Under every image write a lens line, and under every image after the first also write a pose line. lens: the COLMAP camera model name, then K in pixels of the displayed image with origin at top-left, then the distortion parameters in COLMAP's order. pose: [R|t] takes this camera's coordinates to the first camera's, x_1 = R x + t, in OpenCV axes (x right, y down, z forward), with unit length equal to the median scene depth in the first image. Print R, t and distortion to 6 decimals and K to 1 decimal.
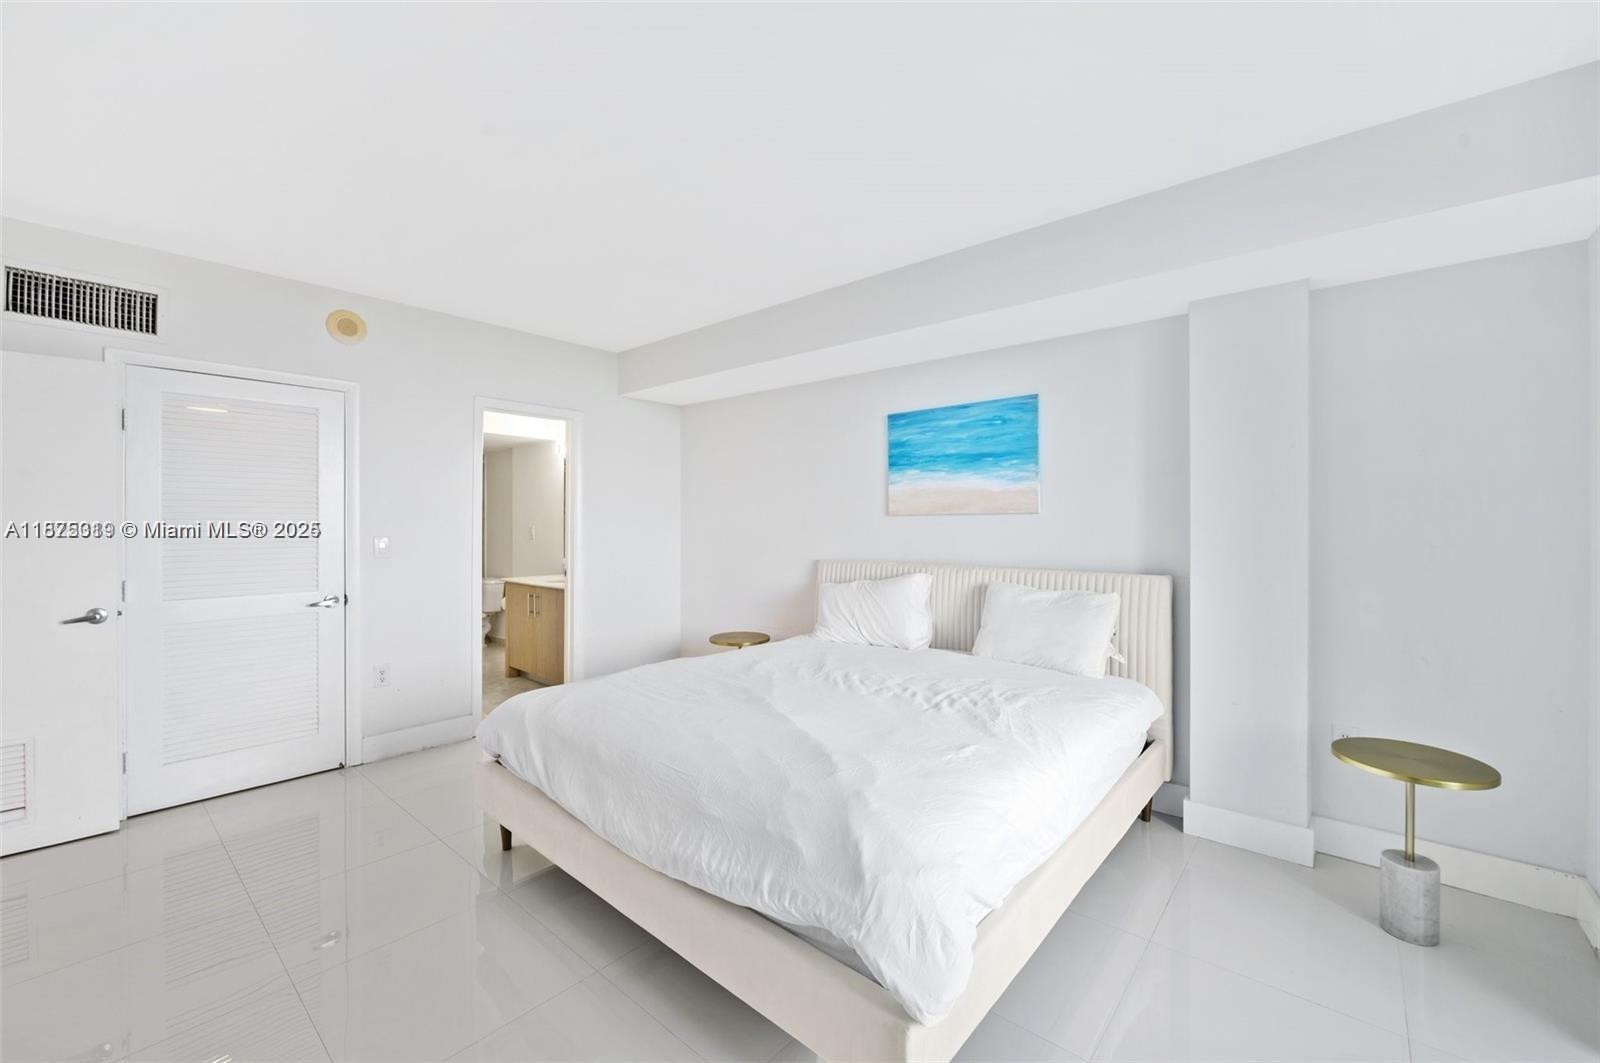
lens RADIAL K [[633.3, 0, 801.6], [0, 633.3, 520.6], [0, 0, 1]] dist [-0.000250, -0.000057]
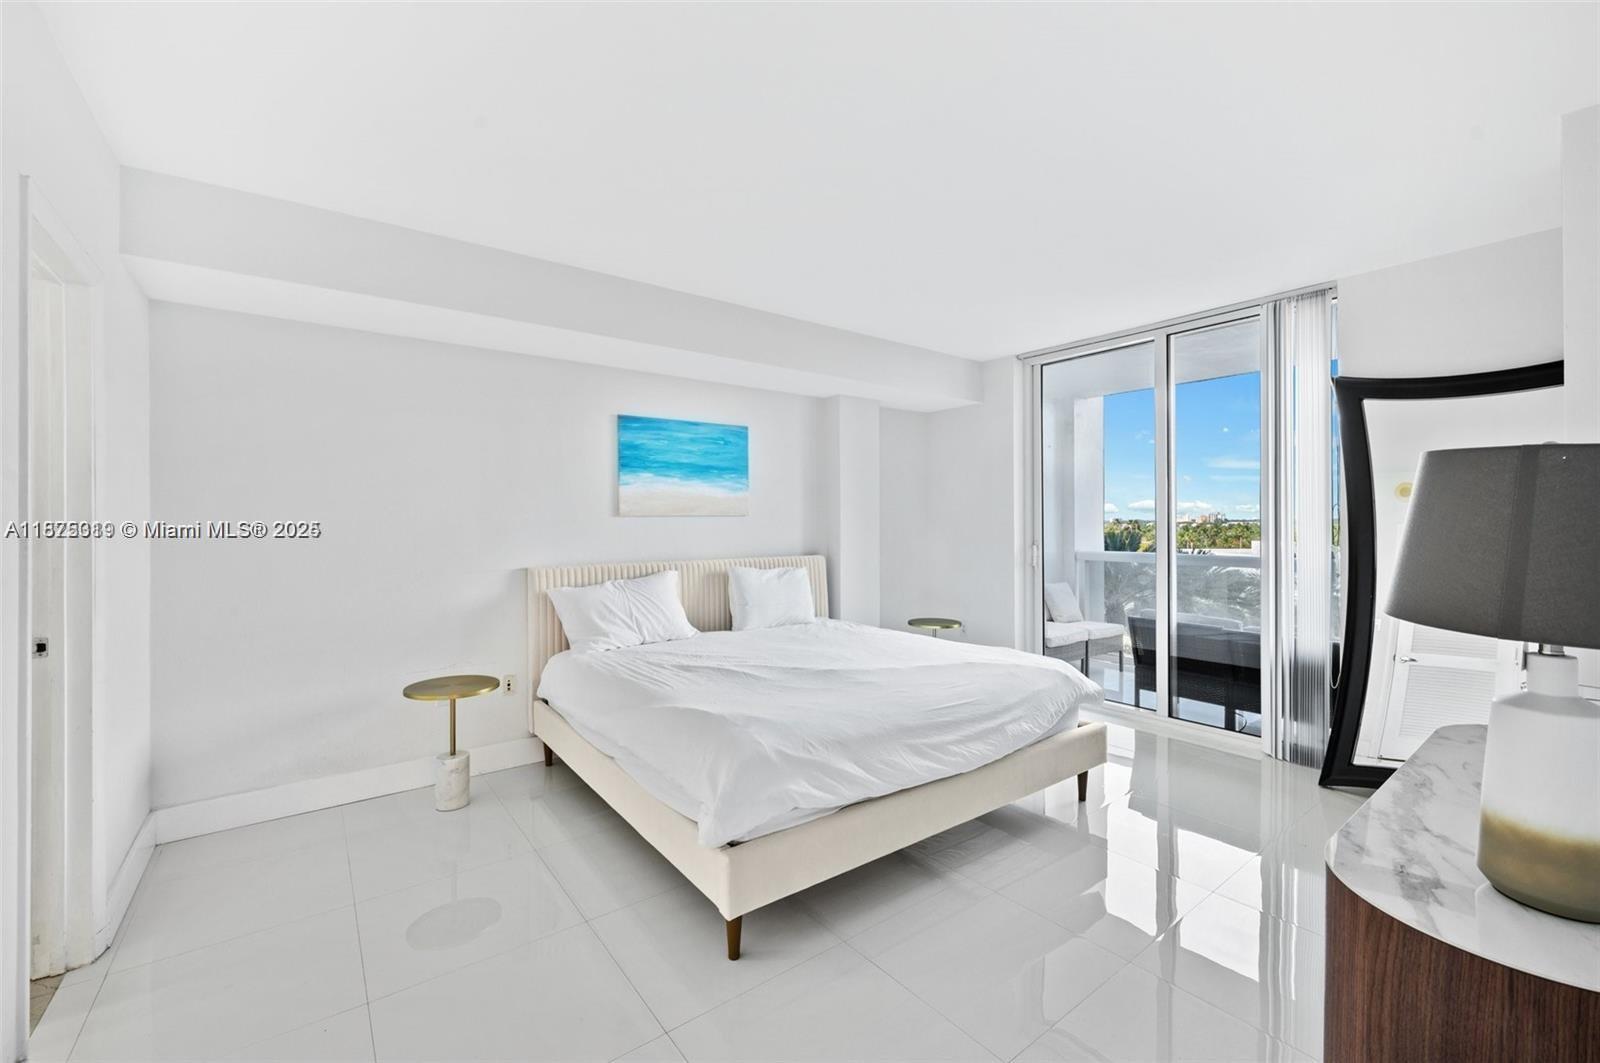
lens RADIAL K [[633.3, 0, 801.6], [0, 633.3, 520.6], [0, 0, 1]] dist [-0.000250, -0.000057]
pose [[0.229304, -0.000317, 0.973355, -0.826806], [0.000063, 1.000000, 0.000310, -0.001573], [-0.973355, -0.000009, 0.229304, 0.531539]]
